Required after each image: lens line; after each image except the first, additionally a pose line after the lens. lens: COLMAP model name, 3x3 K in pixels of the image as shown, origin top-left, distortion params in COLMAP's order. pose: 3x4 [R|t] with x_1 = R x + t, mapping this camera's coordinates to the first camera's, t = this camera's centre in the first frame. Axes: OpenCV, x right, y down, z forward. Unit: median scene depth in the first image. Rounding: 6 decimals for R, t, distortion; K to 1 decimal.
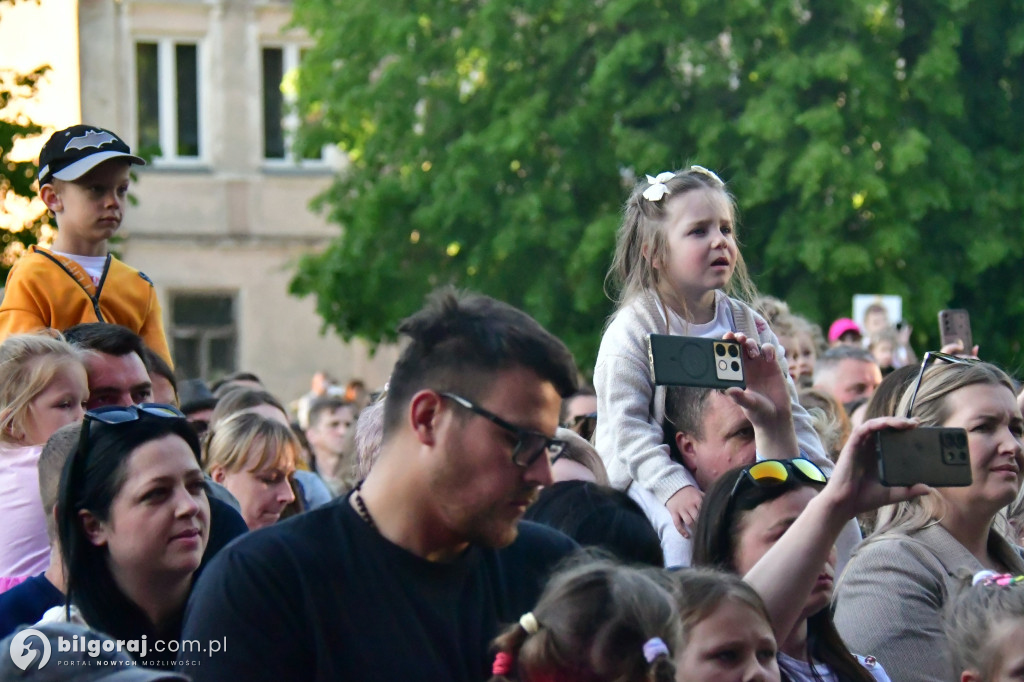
lens RADIAL K [[803.2, 0, 509.0], [0, 803.2, 340.7], [0, 0, 1]] dist [-0.019445, -0.030303]
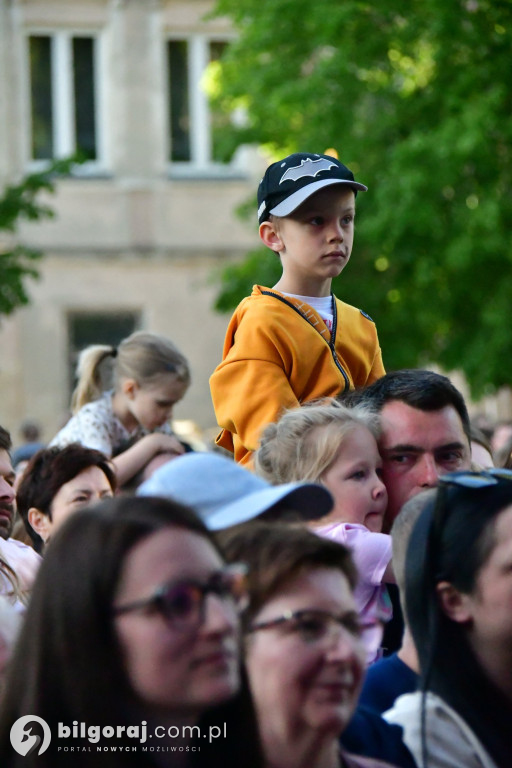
lens RADIAL K [[879.9, 0, 256.0], [0, 879.9, 384.0], [0, 0, 1]] dist [0.005839, -0.060474]
pose [[0.999375, -0.006420, -0.034773, -0.196138], [0.007802, 0.999179, 0.039758, -0.017123], [0.034489, -0.040005, 0.998604, -0.010453]]
